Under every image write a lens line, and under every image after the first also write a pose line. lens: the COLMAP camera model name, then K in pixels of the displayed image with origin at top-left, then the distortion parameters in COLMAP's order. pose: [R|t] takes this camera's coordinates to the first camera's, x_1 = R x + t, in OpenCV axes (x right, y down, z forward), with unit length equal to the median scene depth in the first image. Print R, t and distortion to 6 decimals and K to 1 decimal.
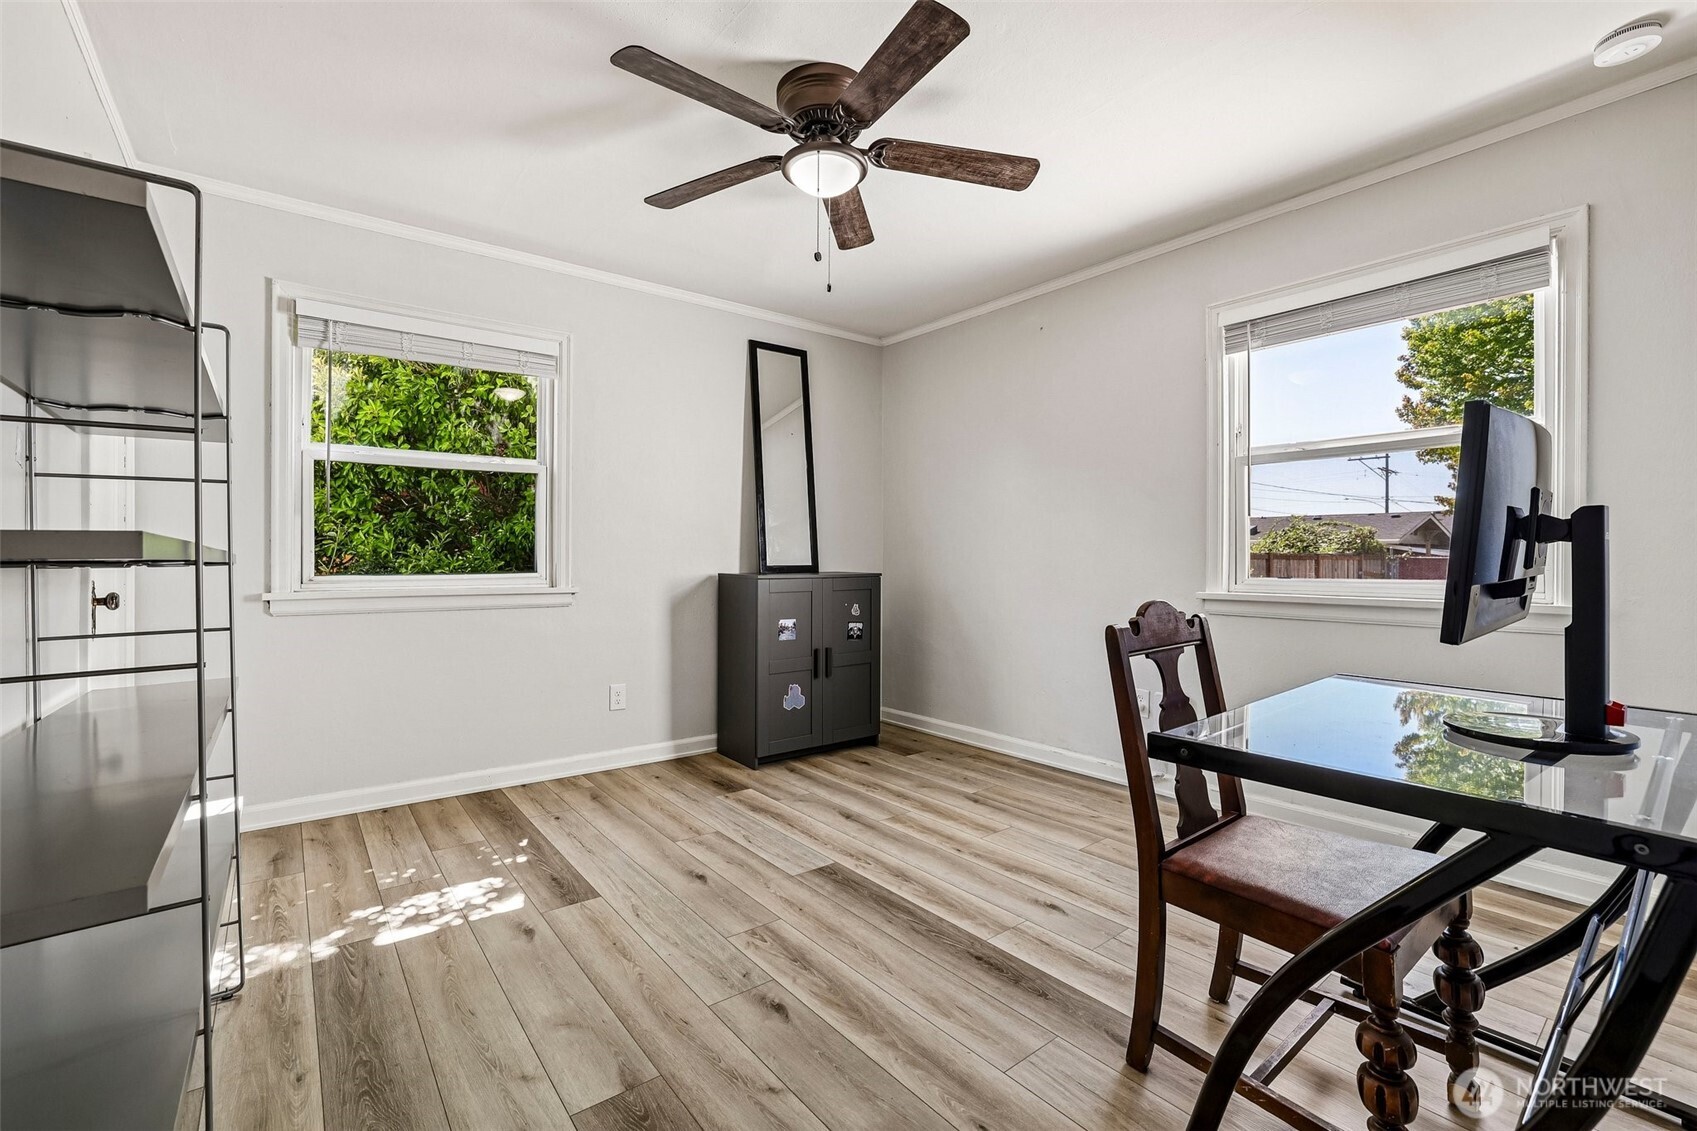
lens RADIAL K [[729.6, 0, 844.1], [0, 729.6, 558.8], [0, 0, 1]] dist [-0.000499, -0.000063]
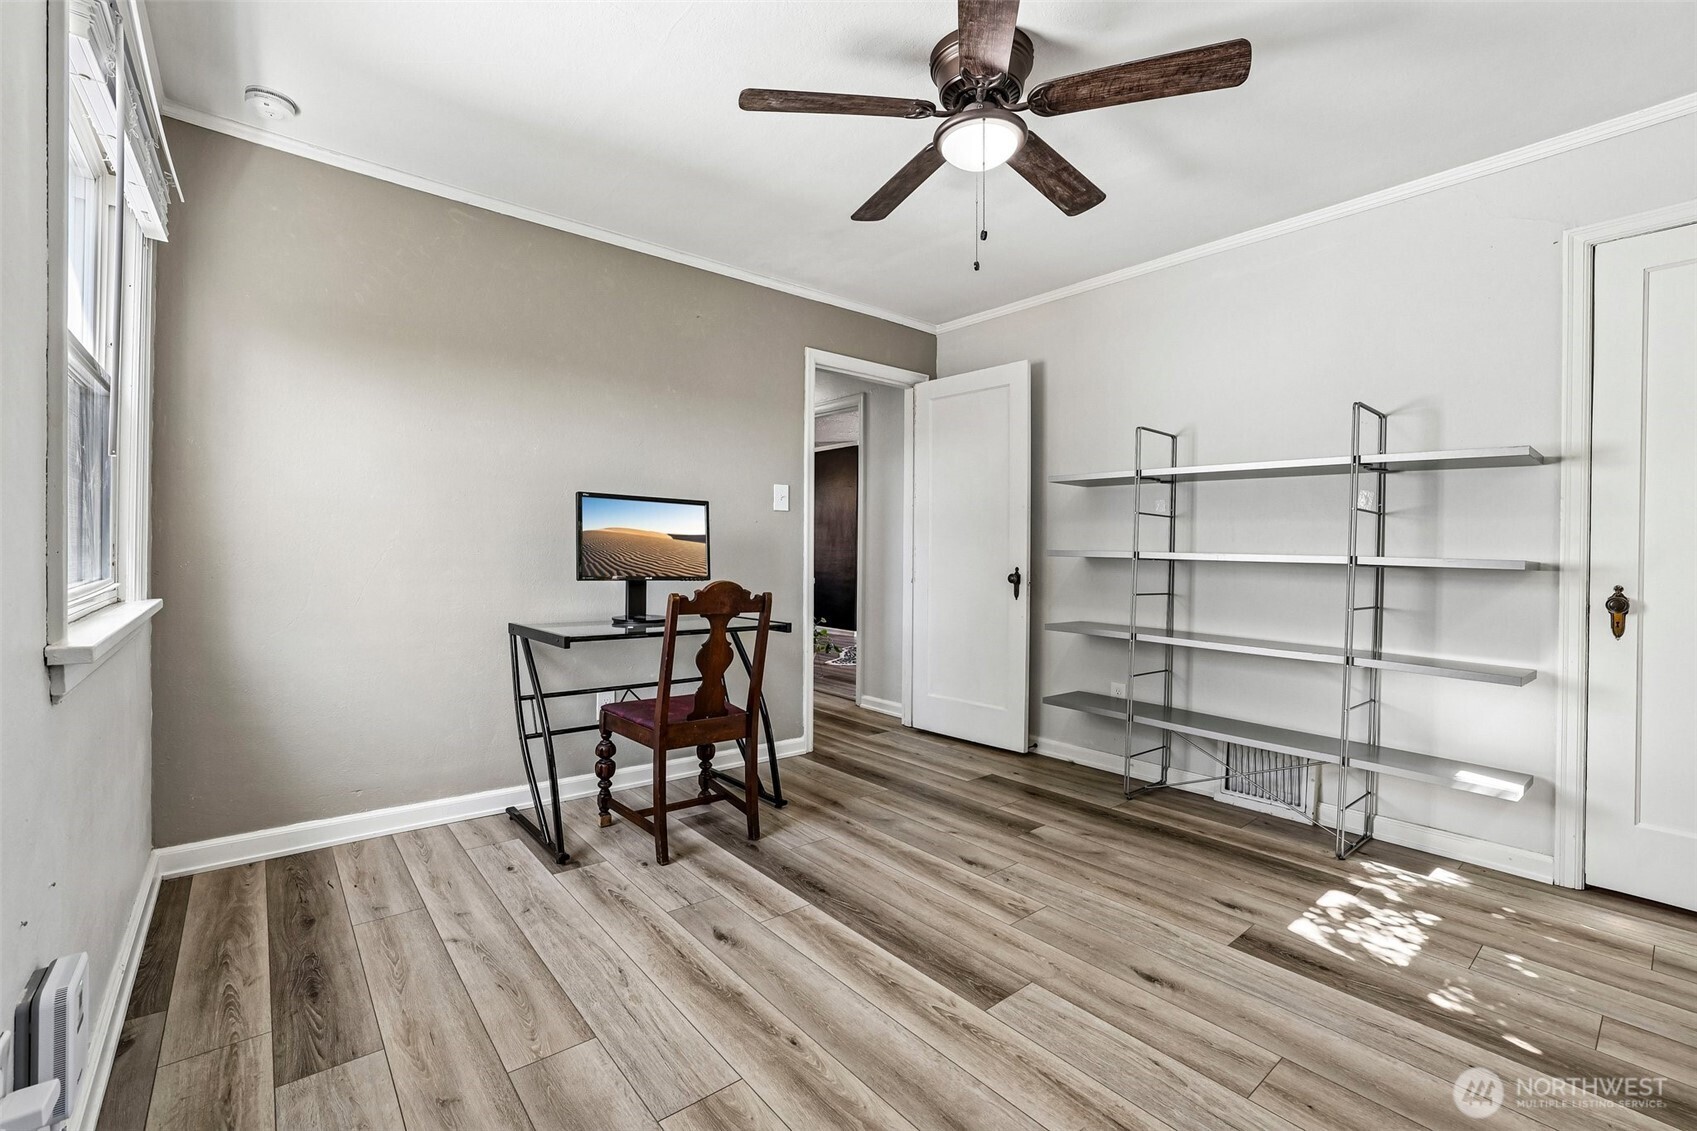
lens RADIAL K [[729.6, 0, 850.7], [0, 729.6, 556.8], [0, 0, 1]] dist [-0.000499, -0.000063]
pose [[-0.999426, -0.009480, -0.032522, 0.165239], [-0.009800, 0.999905, 0.009695, -0.009509], [0.032427, 0.010008, -0.999424, 1.982355]]
